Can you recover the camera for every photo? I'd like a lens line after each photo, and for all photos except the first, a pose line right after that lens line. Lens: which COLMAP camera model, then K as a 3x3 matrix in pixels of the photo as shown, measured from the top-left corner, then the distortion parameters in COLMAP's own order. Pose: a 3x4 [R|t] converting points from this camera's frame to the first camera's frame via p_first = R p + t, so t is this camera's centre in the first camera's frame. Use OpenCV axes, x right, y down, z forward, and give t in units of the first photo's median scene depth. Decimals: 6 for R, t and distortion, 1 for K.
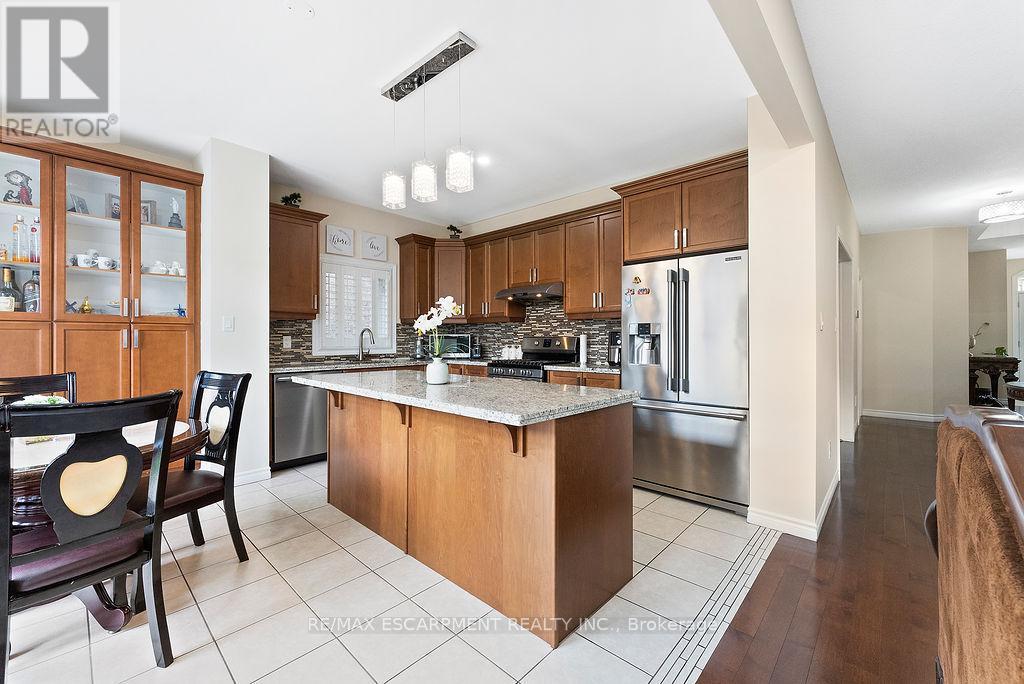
lens RADIAL K [[411.5, 0, 509.9], [0, 411.5, 337.9], [0, 0, 1]] dist [0.000029, 0.000130]
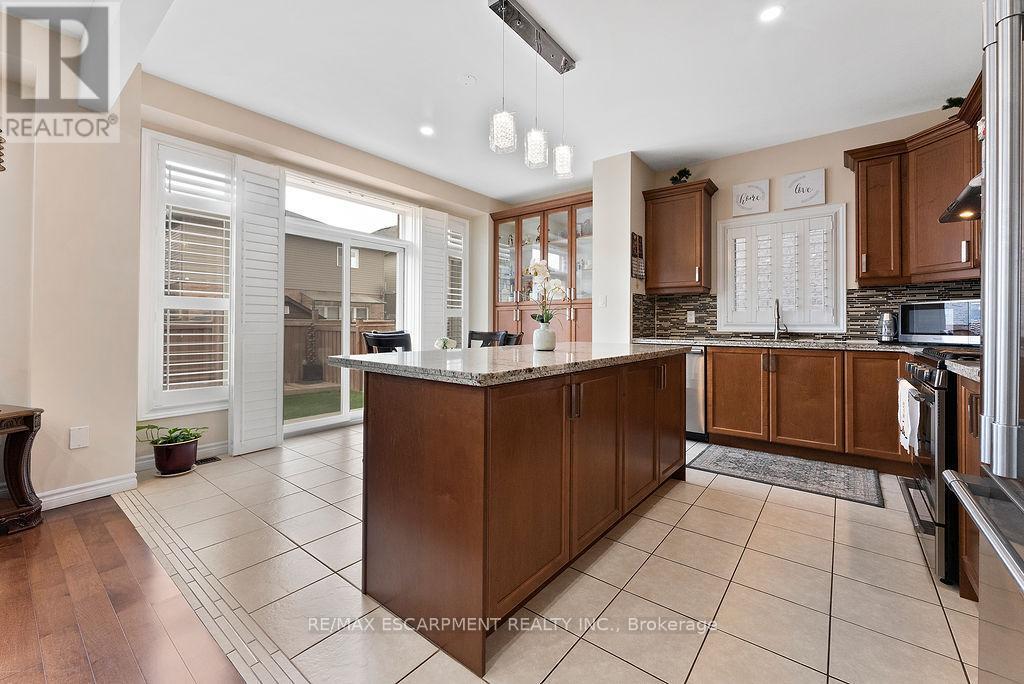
lens RADIAL K [[417.7, 0, 514.9], [0, 417.7, 321.6], [0, 0, 1]] dist [0.000975, -0.000221]
pose [[0.085554, -0.006152, -0.996315, 0.565224], [-0.001148, 0.999980, -0.006273, 0.036218], [0.996333, 0.001681, 0.085545, 0.607625]]
